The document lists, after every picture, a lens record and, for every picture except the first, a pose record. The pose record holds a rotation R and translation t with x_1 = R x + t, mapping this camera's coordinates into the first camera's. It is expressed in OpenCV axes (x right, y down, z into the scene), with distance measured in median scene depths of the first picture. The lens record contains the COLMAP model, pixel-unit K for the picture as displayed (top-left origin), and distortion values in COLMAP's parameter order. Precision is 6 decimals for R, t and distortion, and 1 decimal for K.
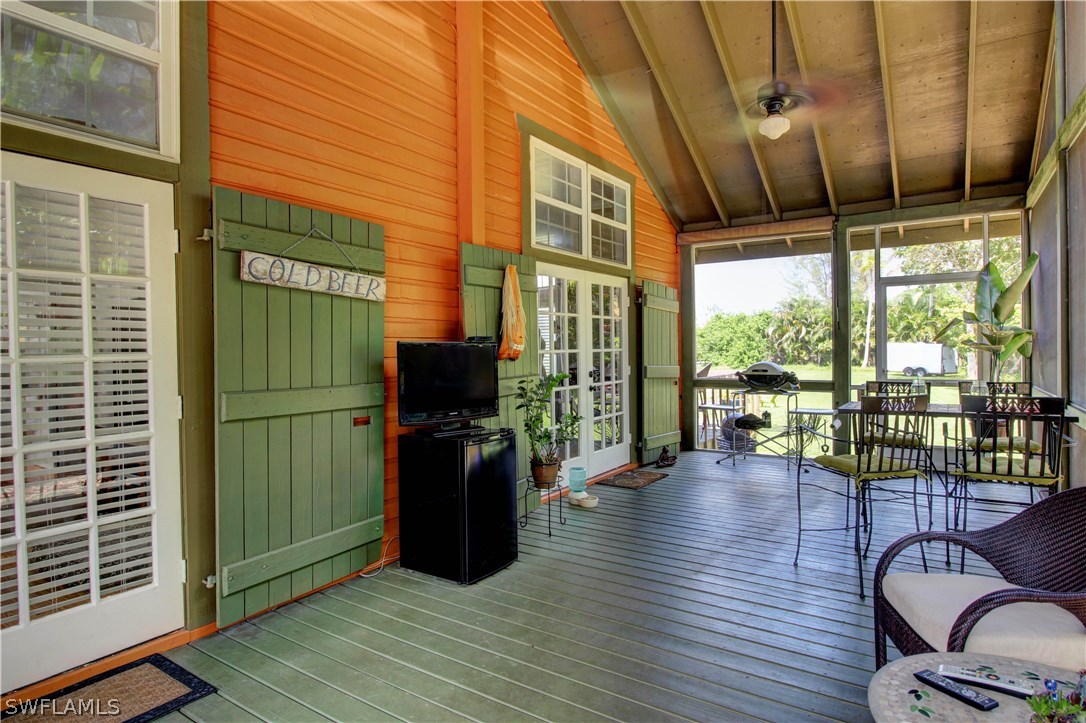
lens RADIAL K [[597.8, 0, 538.2], [0, 597.8, 355.9], [0, 0, 1]] dist [-0.000312, -0.005552]
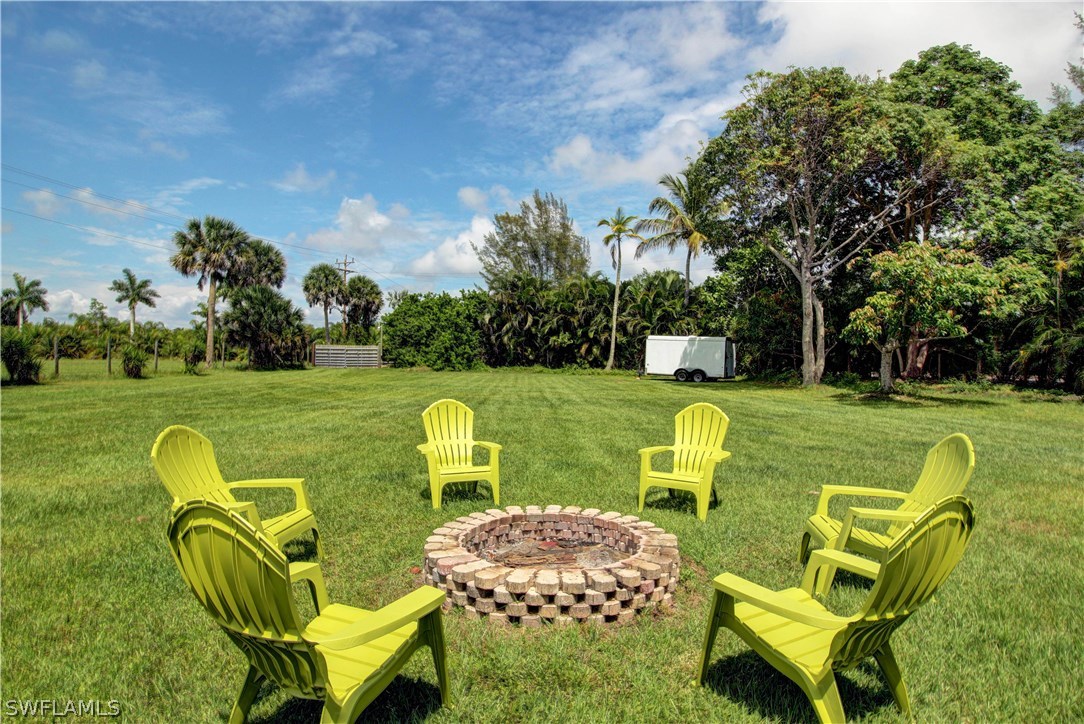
lens RADIAL K [[596.7, 0, 547.7], [0, 596.7, 359.7], [0, 0, 1]] dist [-0.000312, -0.005552]
pose [[0.857181, 0.017206, 0.514728, 0.084199], [-0.016192, 0.999848, -0.006458, 0.011472], [-0.514761, -0.002799, 0.857329, 0.354958]]
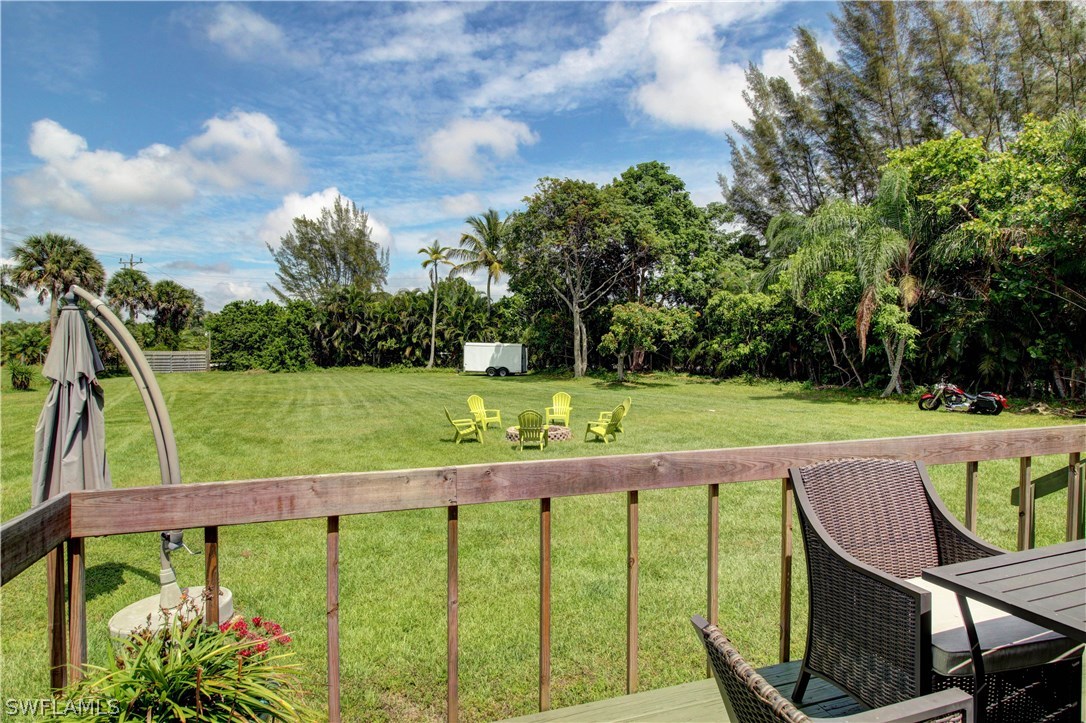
lens RADIAL K [[597.8, 0, 545.1], [0, 597.8, 351.7], [0, 0, 1]] dist [-0.000312, -0.005552]
pose [[0.604834, 0.001406, 0.796350, -0.087261], [0.003021, 0.999987, -0.004060, -0.001691], [-0.796346, 0.004861, 0.604822, 0.251393]]
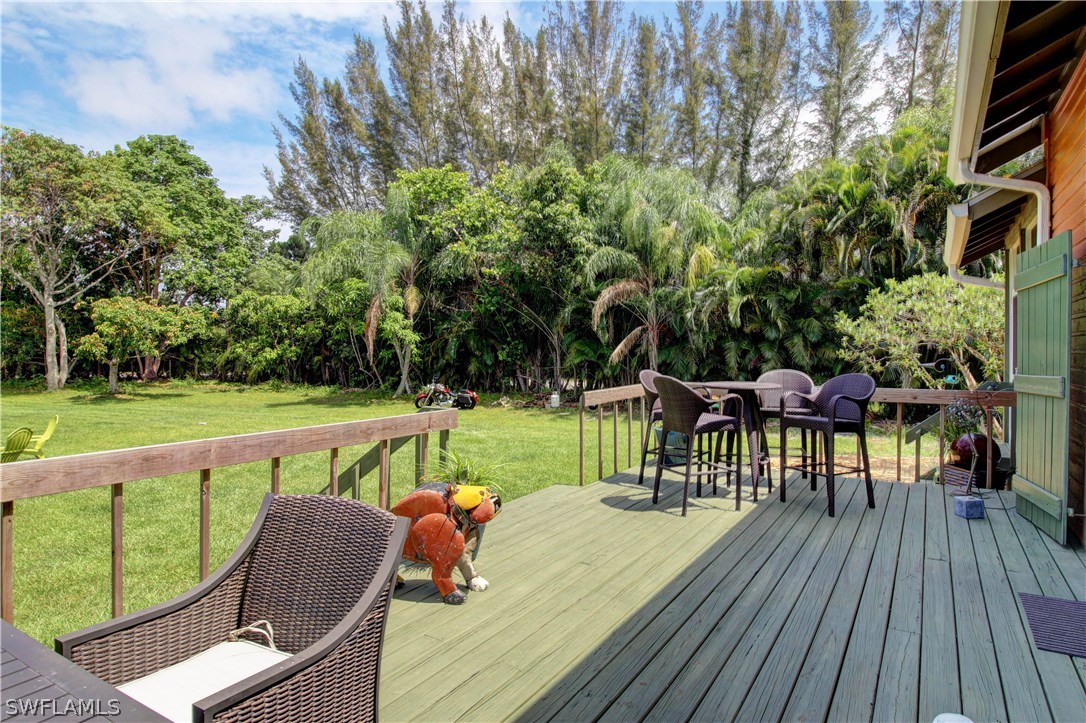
lens RADIAL K [[597.8, 0, 544.3], [0, 597.8, 355.0], [0, 0, 1]] dist [-0.000312, -0.005552]
pose [[-0.033507, -0.000074, 0.999438, -0.066312], [0.009873, 0.999951, 0.000405, -0.002276], [-0.999390, 0.009881, -0.033505, 0.217642]]
